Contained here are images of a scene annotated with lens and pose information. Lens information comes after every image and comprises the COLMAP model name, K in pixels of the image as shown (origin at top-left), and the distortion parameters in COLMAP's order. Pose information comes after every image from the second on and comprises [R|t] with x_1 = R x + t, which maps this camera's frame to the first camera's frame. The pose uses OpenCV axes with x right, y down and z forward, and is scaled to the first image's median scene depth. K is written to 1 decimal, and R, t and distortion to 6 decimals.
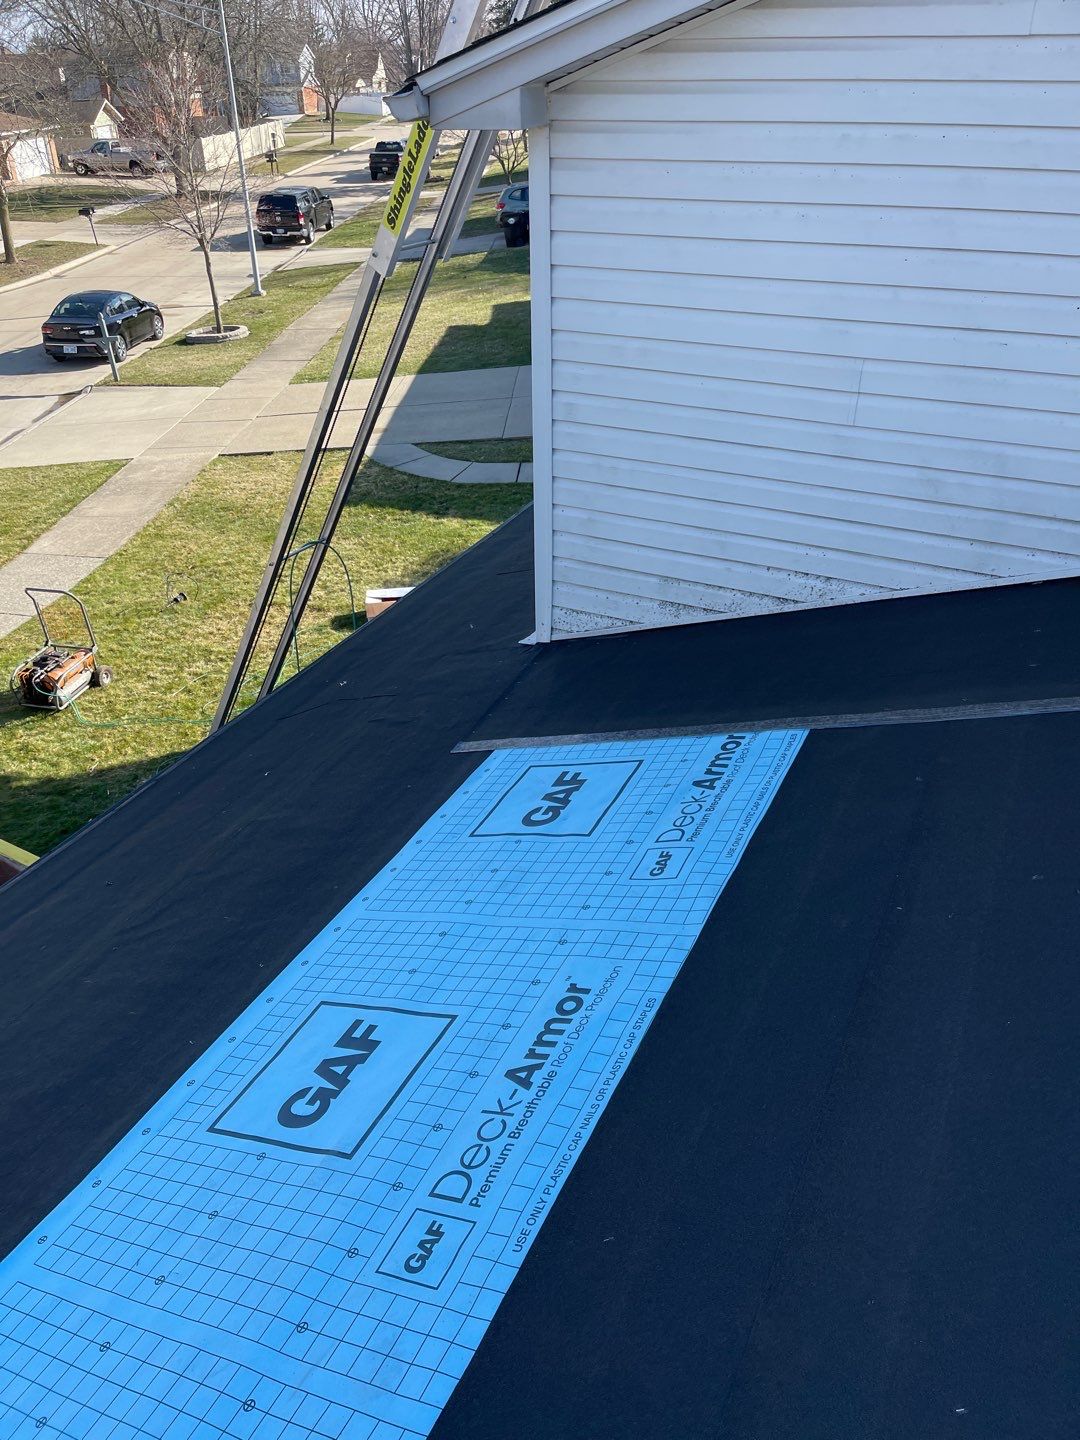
lens RADIAL K [[1077.5, 0, 523.2], [0, 1077.5, 717.2], [0, 0, 1]] dist [0.049416, -0.071663]
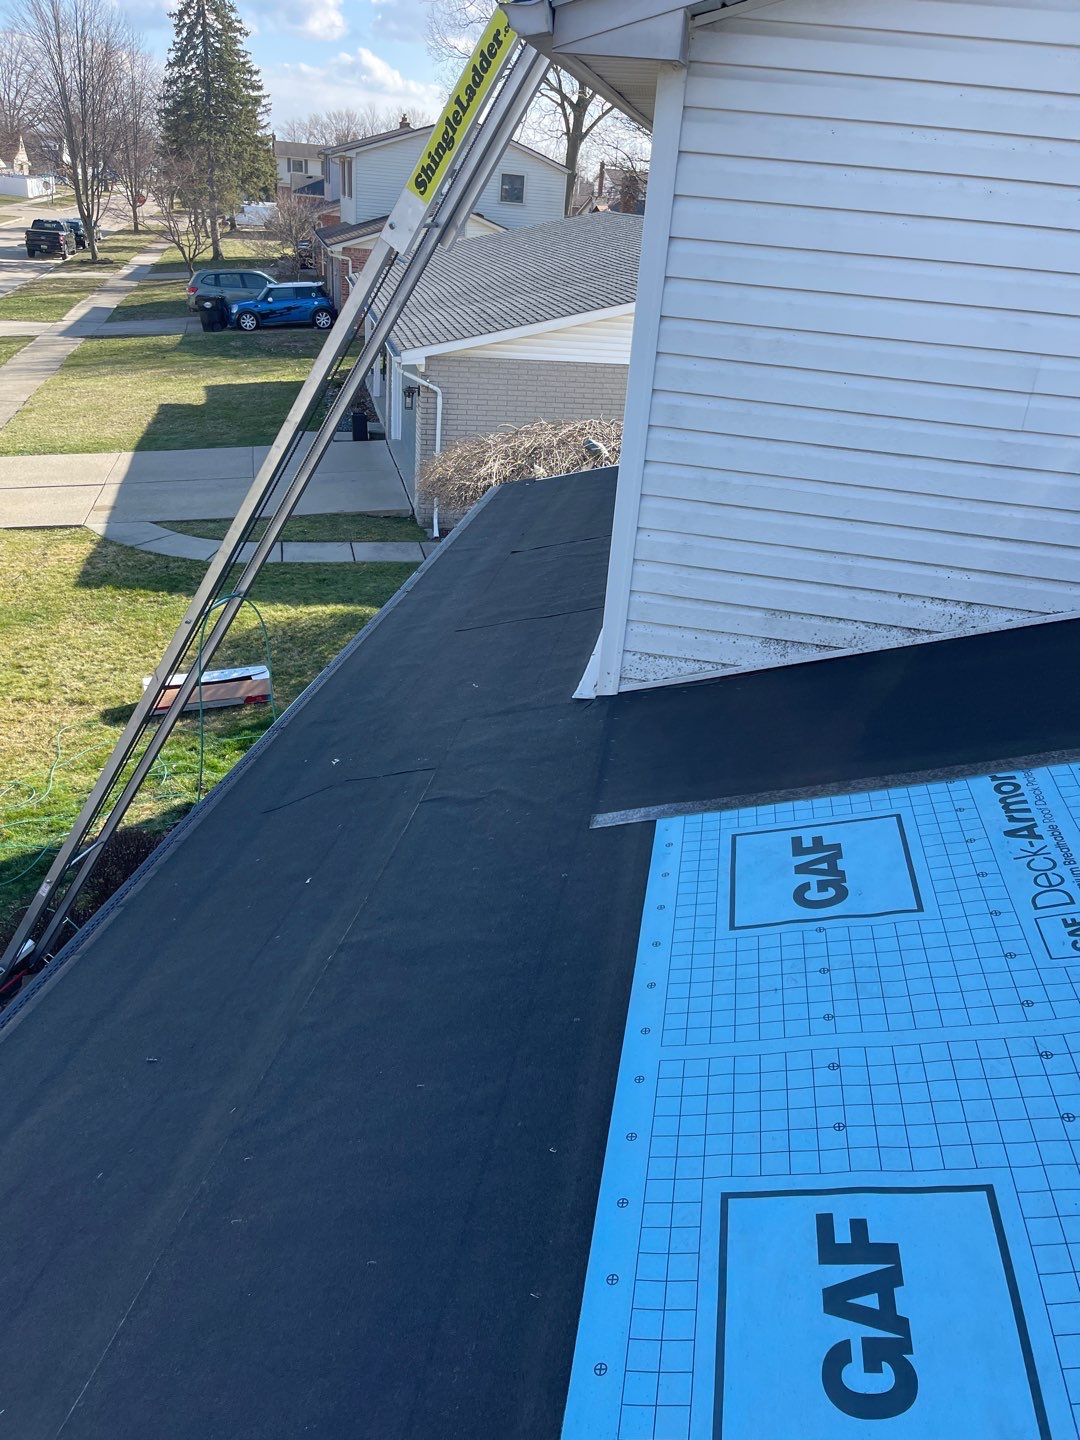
lens RADIAL K [[1075.8, 0, 542.3], [0, 1075.8, 729.3], [0, 0, 1]] dist [0.051344, -0.068901]
pose [[0.951227, -0.045791, 0.305076, -0.302230], [0.069402, 0.995336, -0.066998, 0.009650], [-0.300585, 0.084903, 0.949968, 0.236202]]
